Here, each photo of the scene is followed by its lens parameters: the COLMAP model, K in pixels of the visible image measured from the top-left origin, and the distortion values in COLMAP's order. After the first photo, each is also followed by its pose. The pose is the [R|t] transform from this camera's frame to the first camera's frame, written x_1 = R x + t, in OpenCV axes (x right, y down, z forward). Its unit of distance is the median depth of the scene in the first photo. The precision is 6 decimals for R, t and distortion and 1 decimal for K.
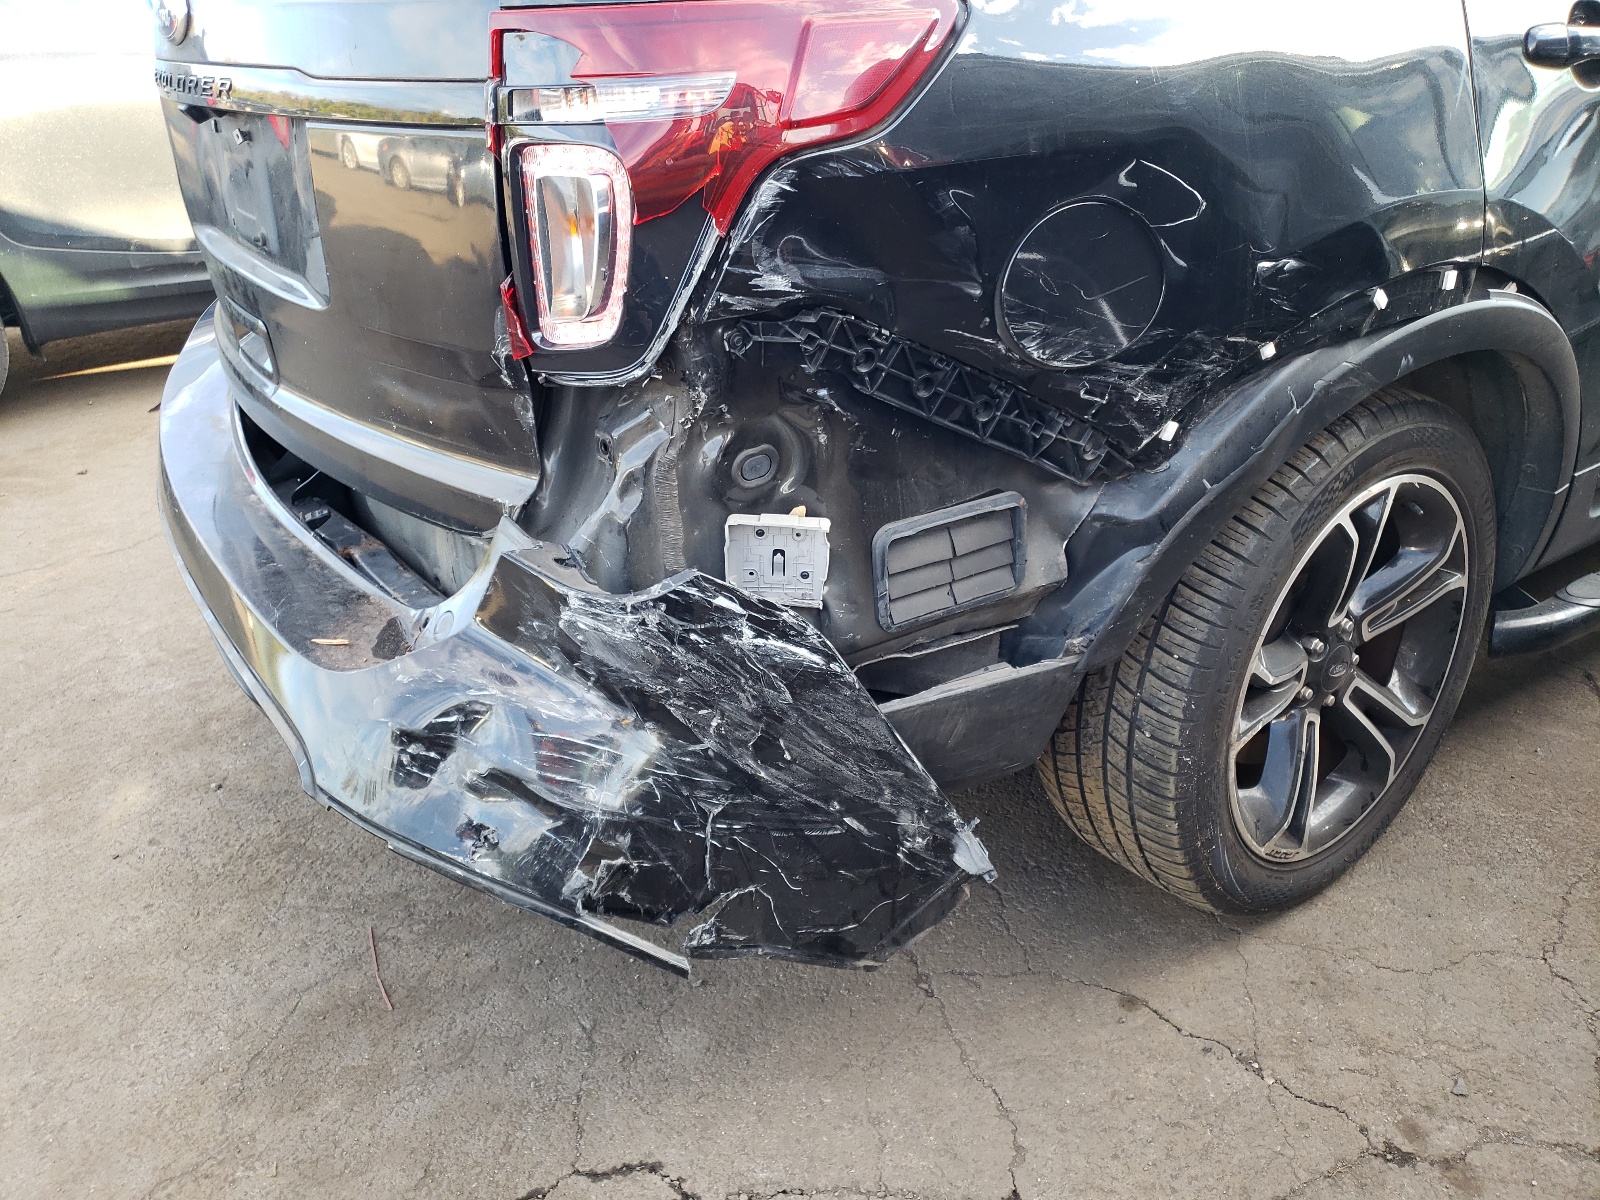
lens RADIAL K [[1205.4, 0, 797.4], [0, 1205.4, 607.4], [0, 0, 1]] dist [0.035346, -0.032892]
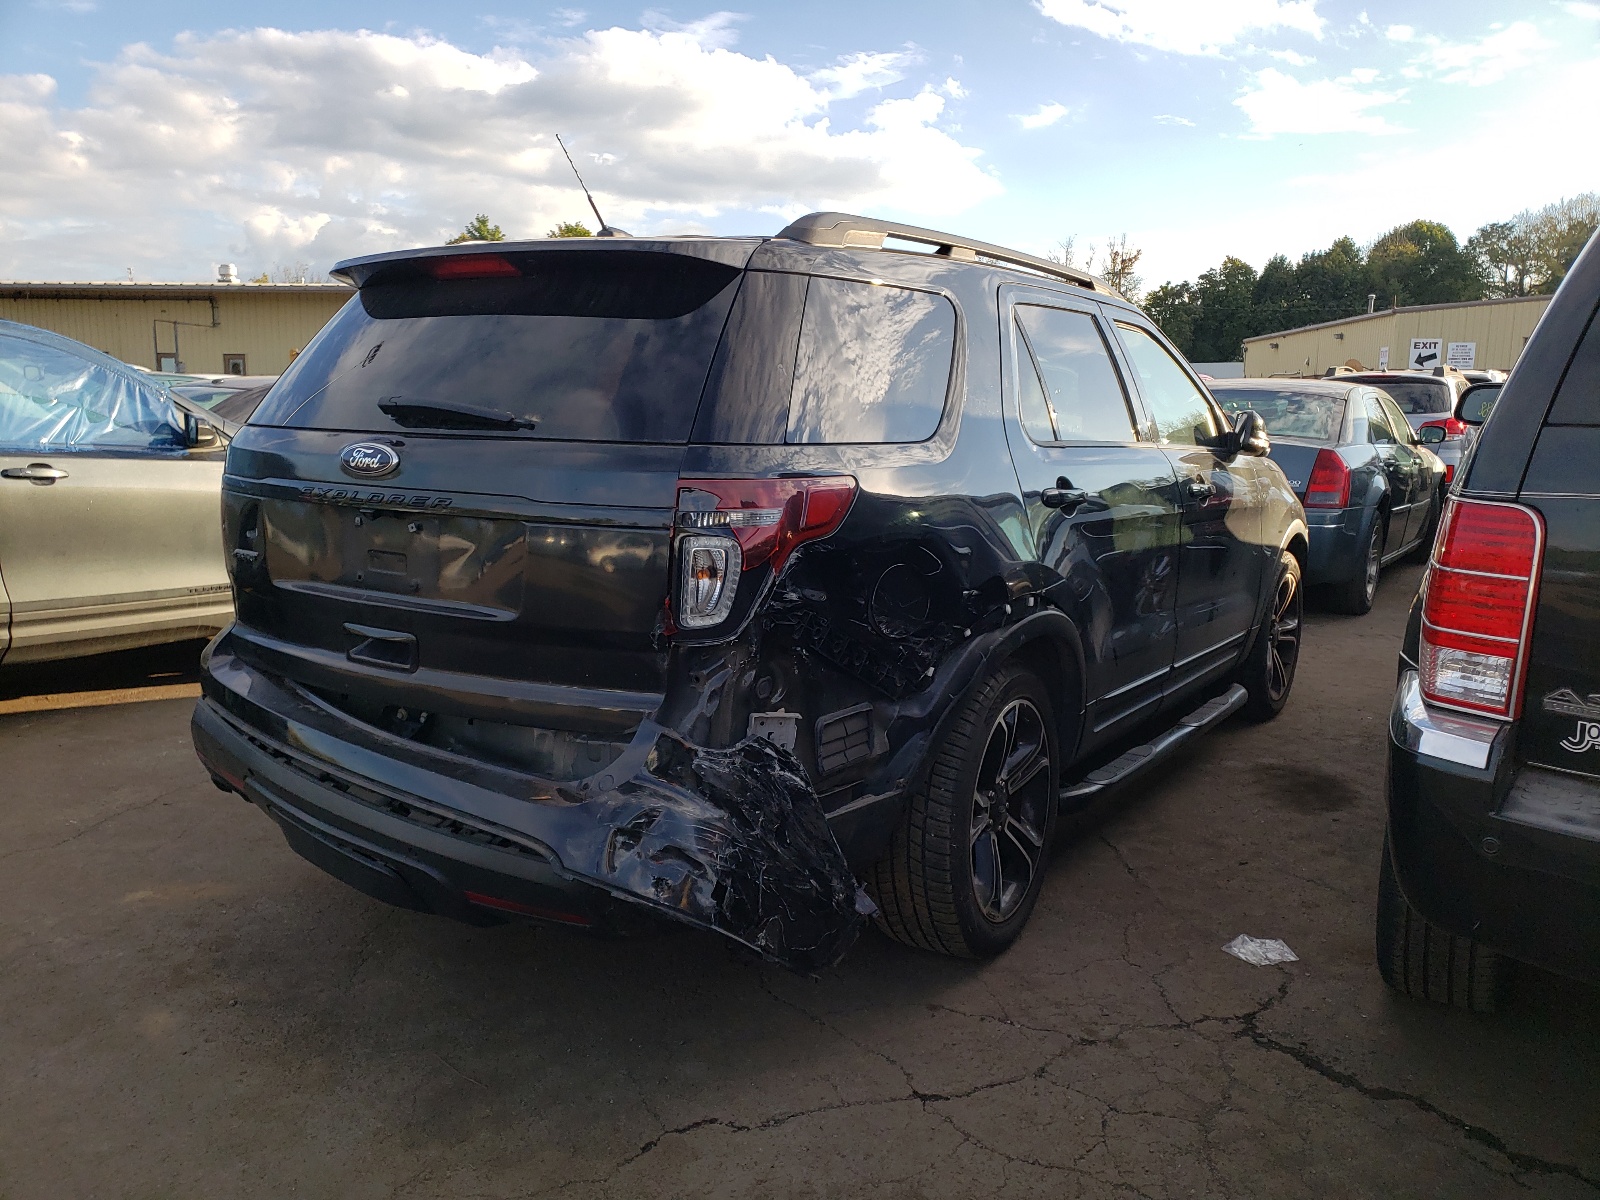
lens RADIAL K [[1205.4, 0, 799.3], [0, 1205.4, 596.7], [0, 0, 1]] dist [0.035346, -0.032892]
pose [[0.921417, -0.001967, 0.388569, -0.686022], [0.117812, 0.954332, -0.274538, 0.265432], [-0.370284, 0.298742, 0.879570, -0.737937]]
